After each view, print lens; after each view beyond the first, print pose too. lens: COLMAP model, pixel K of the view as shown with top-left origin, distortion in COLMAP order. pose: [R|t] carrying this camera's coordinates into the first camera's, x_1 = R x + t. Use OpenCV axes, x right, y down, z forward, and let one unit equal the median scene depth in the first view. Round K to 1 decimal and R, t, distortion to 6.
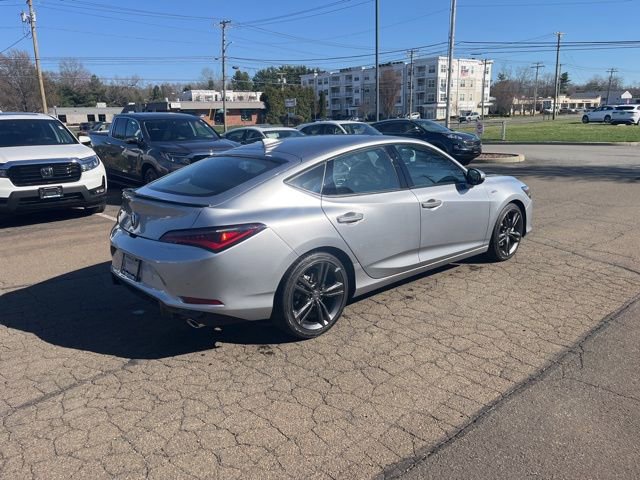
lens RADIAL K [[484.5, 0, 319.6], [0, 484.5, 232.0], [0, 0, 1]] dist [0.067900, -0.082323]
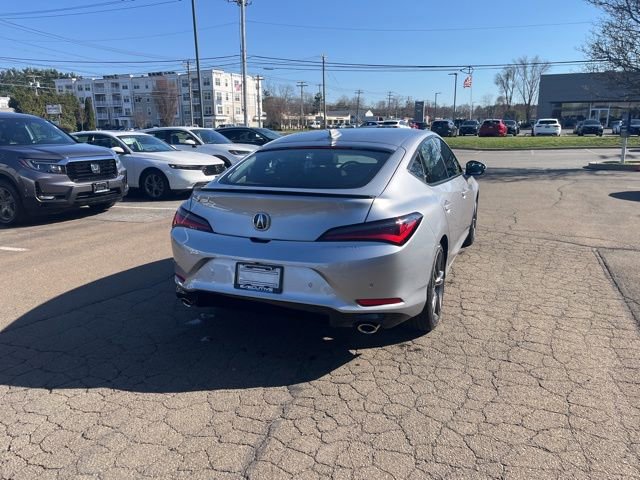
lens RADIAL K [[484.2, 0, 320.0], [0, 484.2, 240.0], [0, 0, 1]] dist [0.065485, -0.074778]
pose [[0.898369, -0.086719, 0.430597, -0.111492], [0.090880, 0.995802, 0.010940, 0.001254], [-0.429738, 0.029304, 0.902478, 0.036420]]
